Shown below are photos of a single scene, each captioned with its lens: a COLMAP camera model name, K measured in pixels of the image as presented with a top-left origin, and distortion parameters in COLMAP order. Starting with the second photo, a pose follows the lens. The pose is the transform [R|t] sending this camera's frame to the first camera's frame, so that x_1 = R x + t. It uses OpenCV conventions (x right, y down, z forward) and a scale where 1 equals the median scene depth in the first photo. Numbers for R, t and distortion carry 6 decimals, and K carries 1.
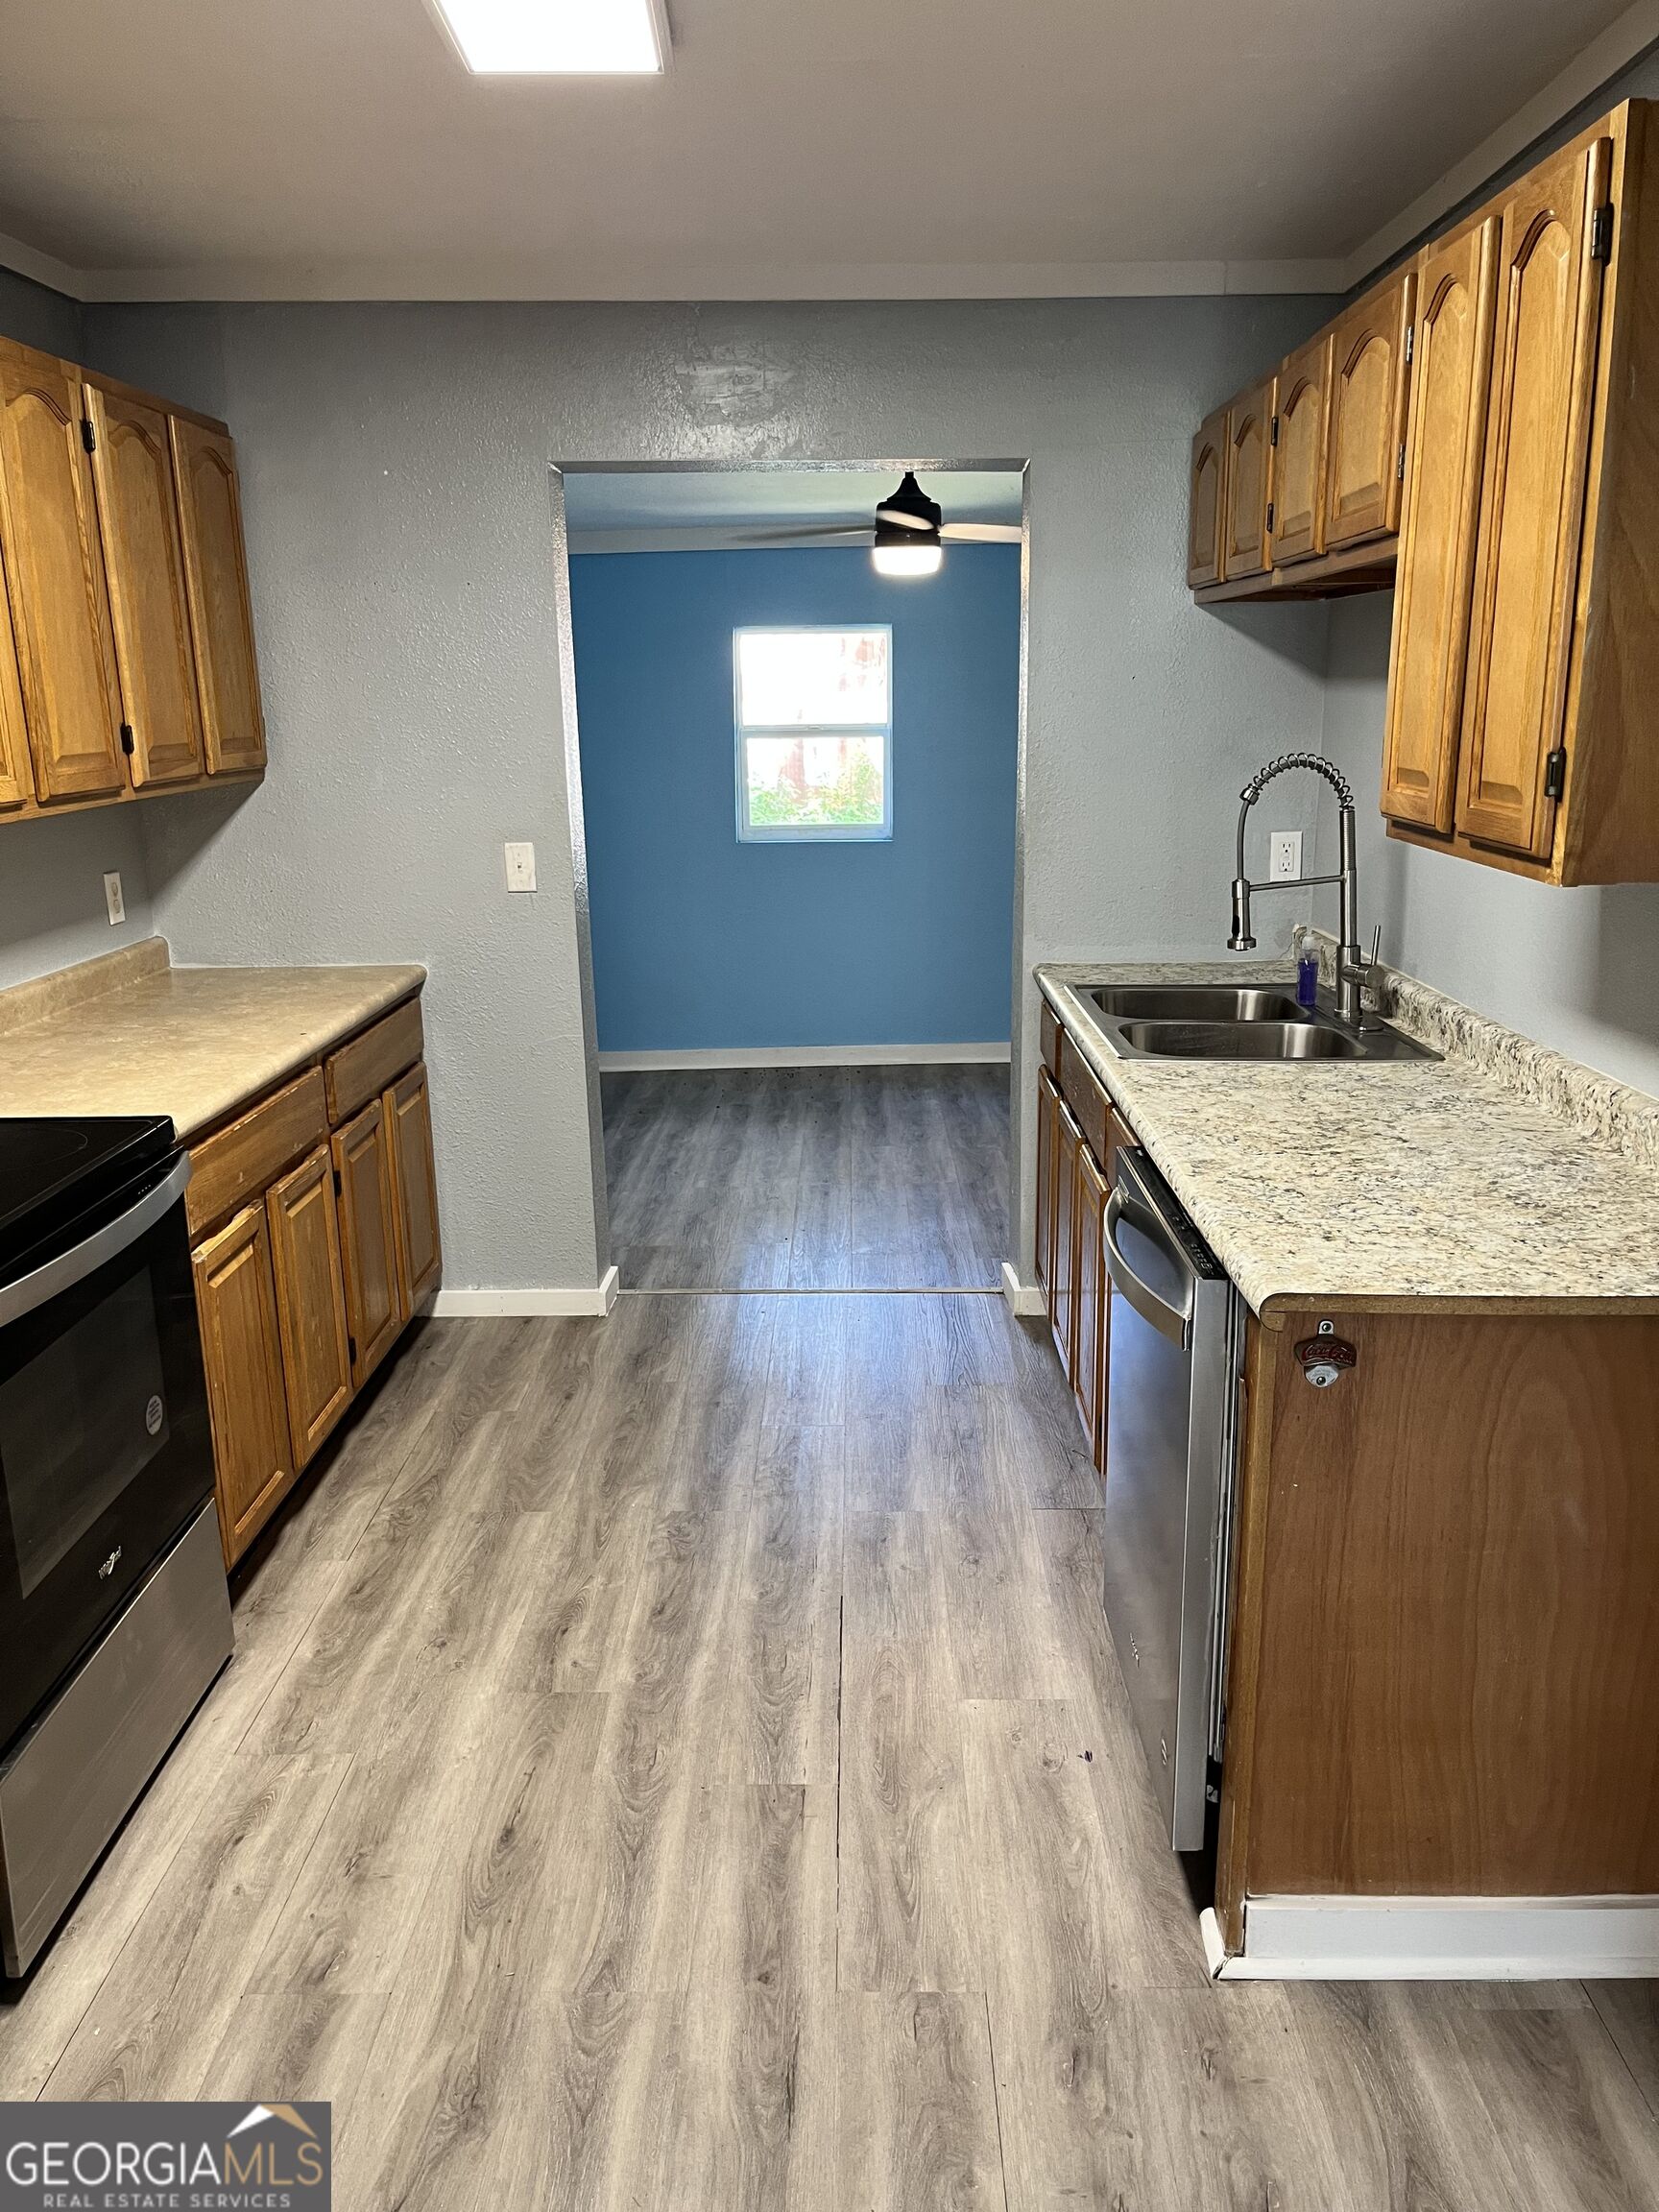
lens RADIAL K [[1675.2, 0, 822.2], [0, 1675.2, 1113.2], [0, 0, 1]] dist [0.033780, -0.026280]
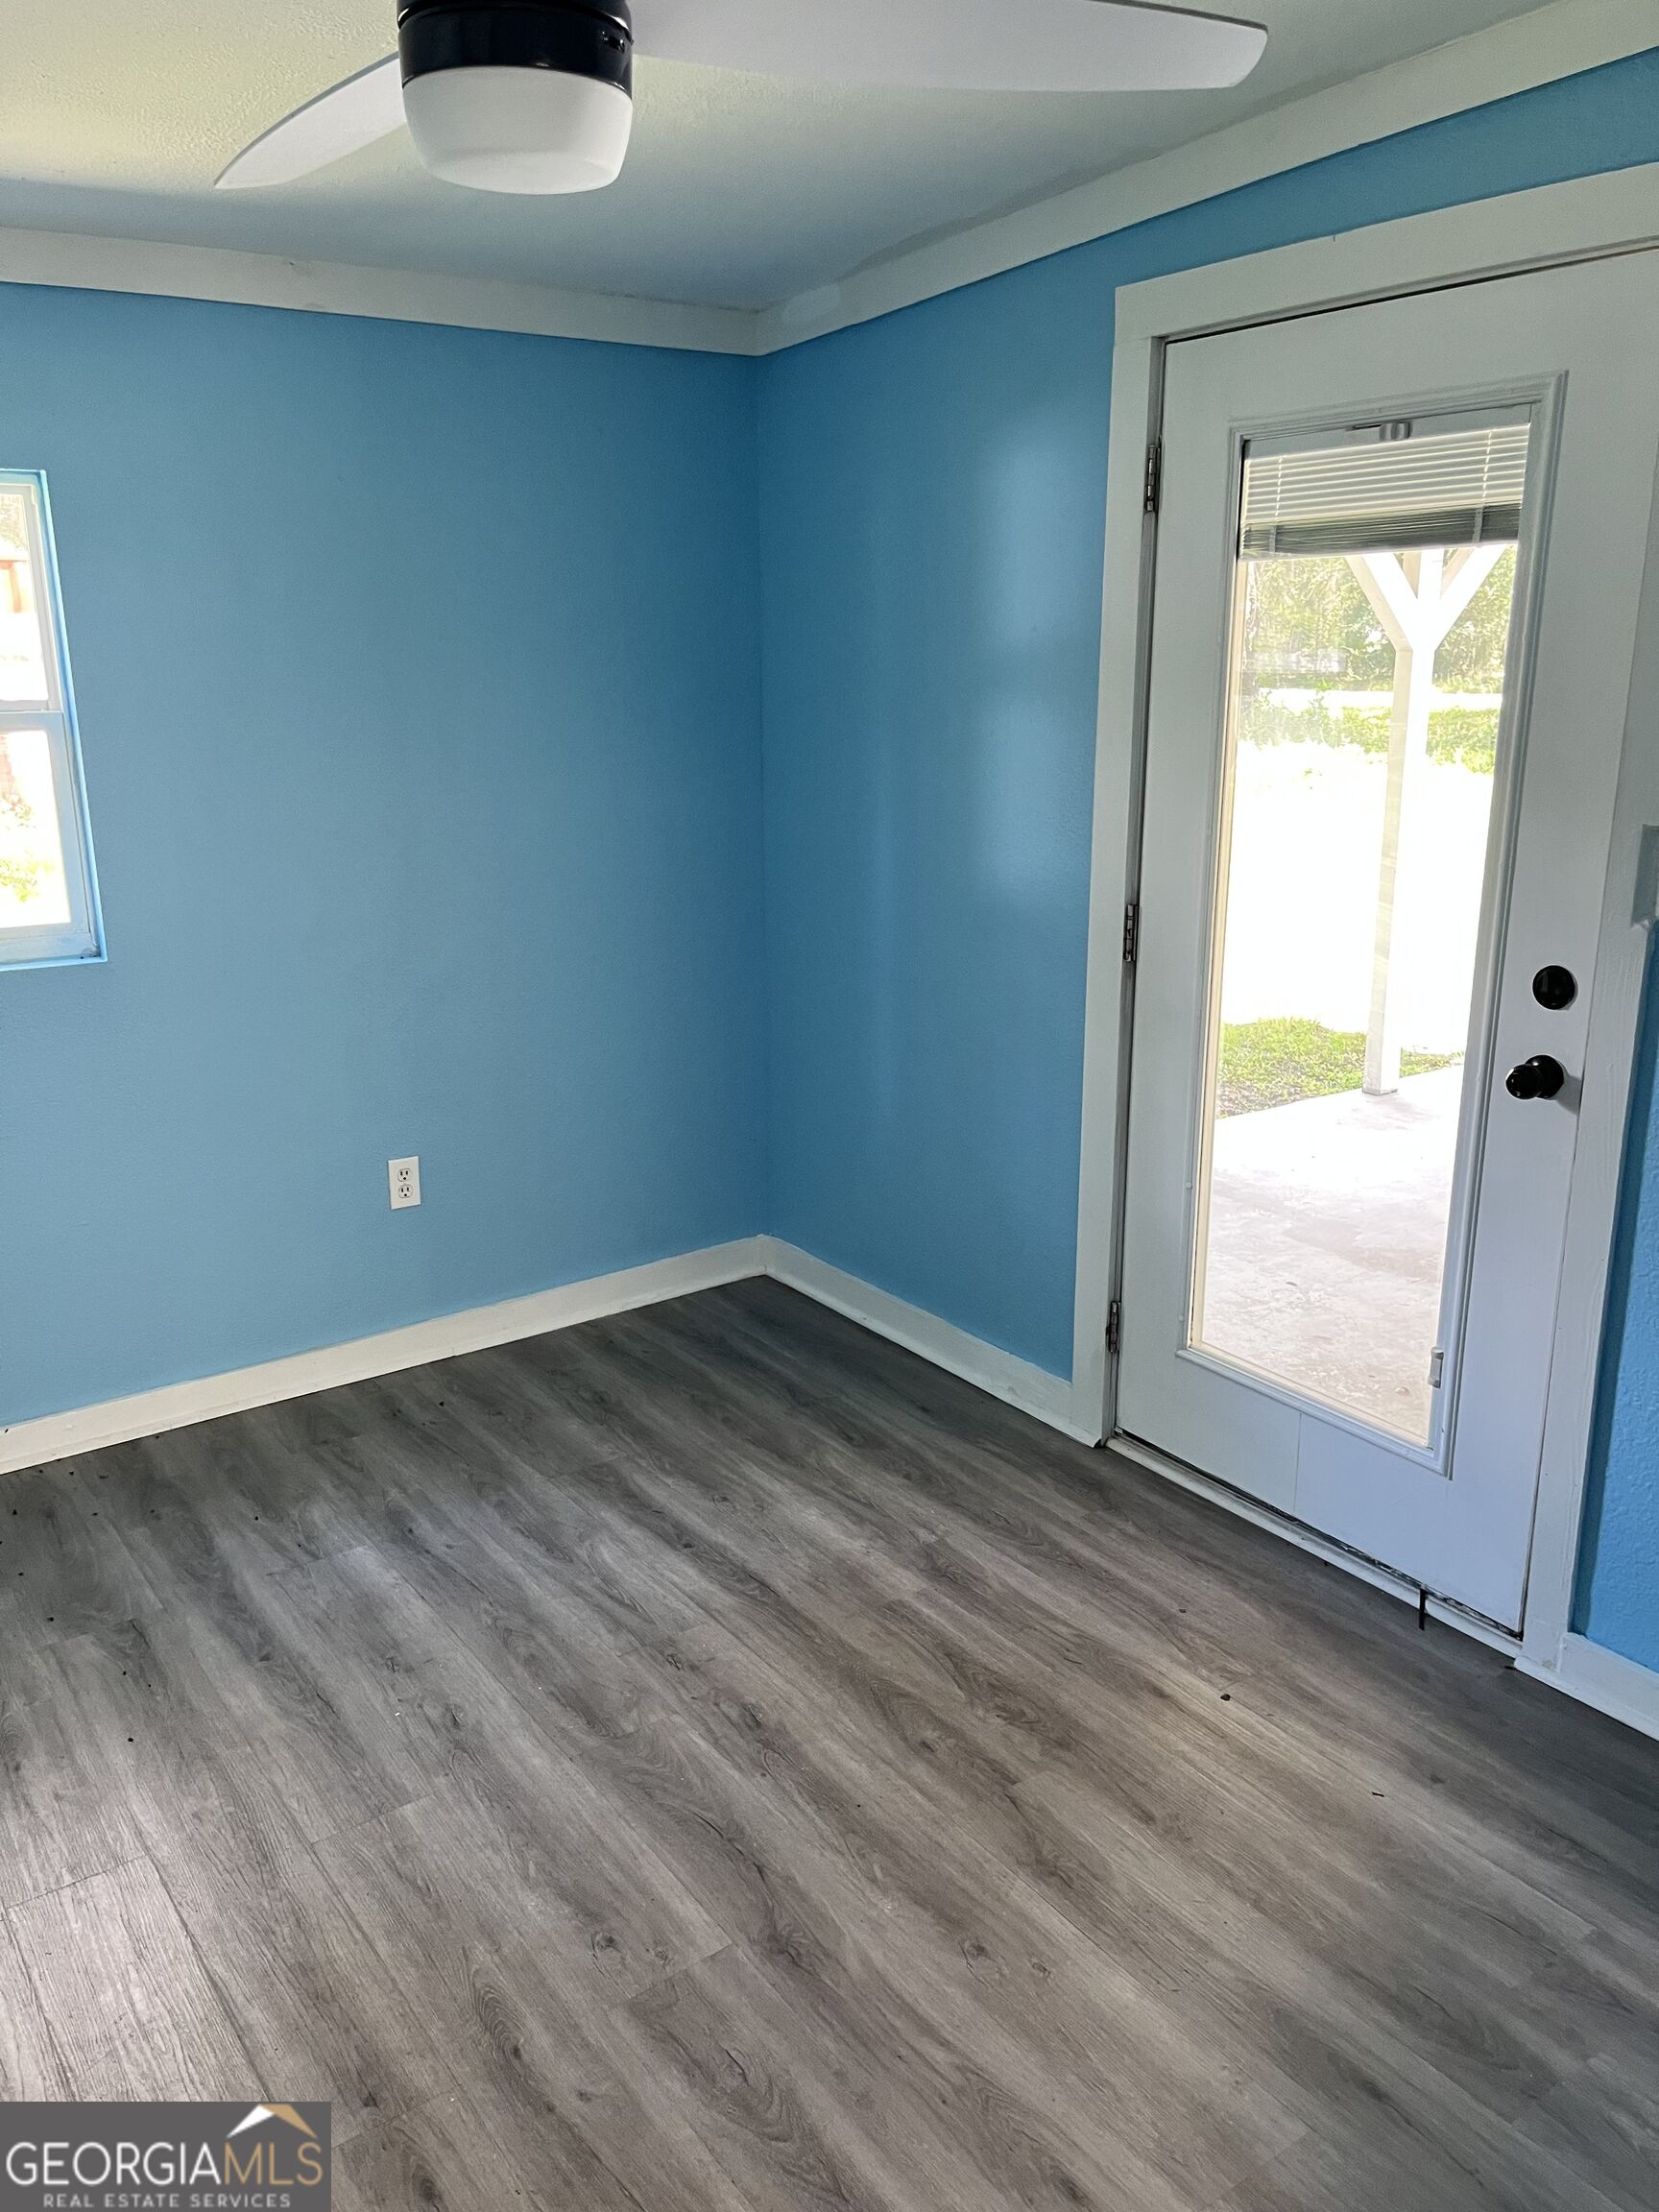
lens RADIAL K [[1675.2, 0, 807.7], [0, 1675.2, 1105.5], [0, 0, 1]] dist [0.033780, -0.026280]
pose [[0.808754, -0.148224, 0.569164, -0.167529], [0.140776, 0.988378, 0.057362, -0.302171], [-0.571051, 0.033733, 0.820221, 1.296864]]
